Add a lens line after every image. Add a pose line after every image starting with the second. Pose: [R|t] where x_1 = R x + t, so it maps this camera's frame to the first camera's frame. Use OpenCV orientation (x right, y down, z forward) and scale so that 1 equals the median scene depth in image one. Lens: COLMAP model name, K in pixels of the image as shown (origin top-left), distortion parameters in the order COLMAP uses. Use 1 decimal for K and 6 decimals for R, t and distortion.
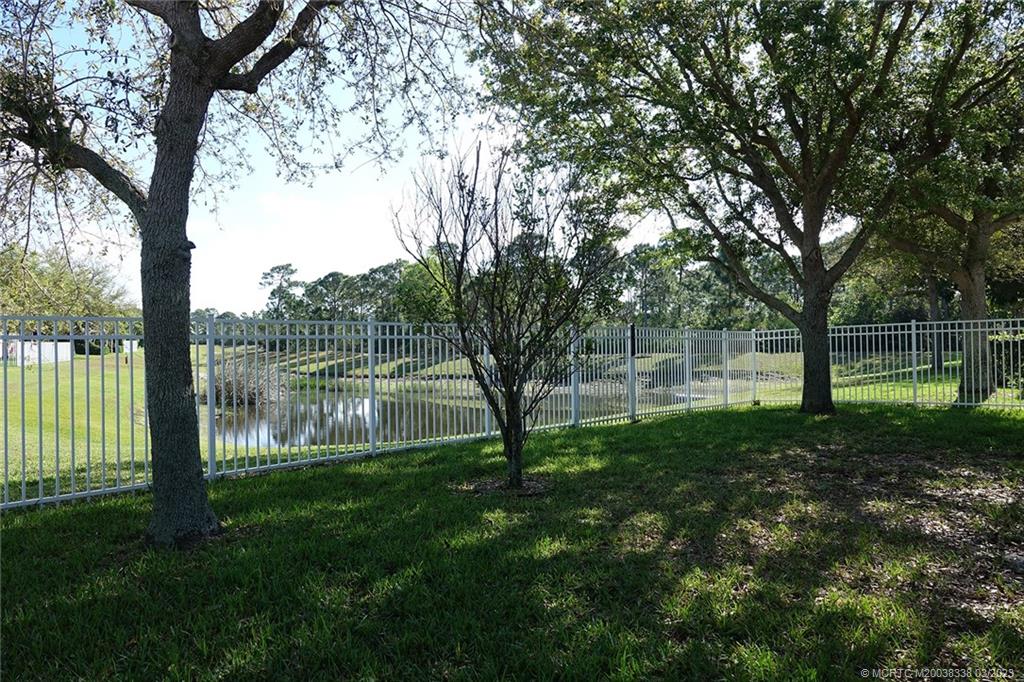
lens RADIAL K [[739.9, 0, 511.3], [0, 739.9, 338.8], [0, 0, 1]] dist [0.038672, 0.005017]
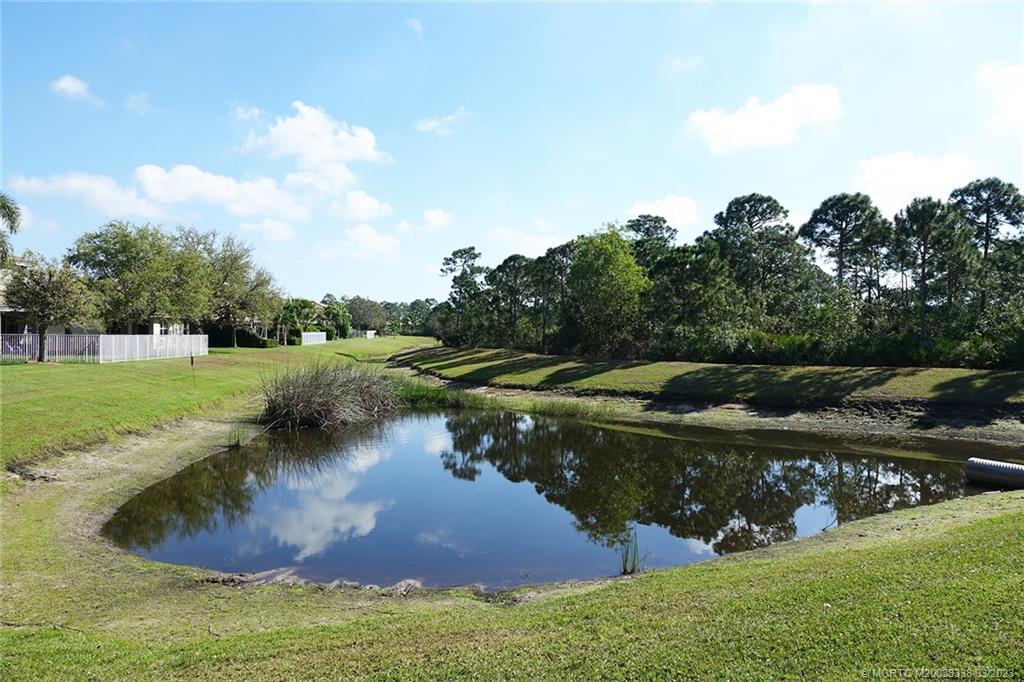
lens RADIAL K [[756.7, 0, 513.2], [0, 756.7, 340.6], [0, 0, 1]] dist [0.001509, -0.001041]
pose [[0.944729, 0.019157, -0.327291, 0.043382], [-0.014771, 0.999765, 0.015881, -0.006238], [0.327518, -0.010169, 0.944790, 0.184164]]
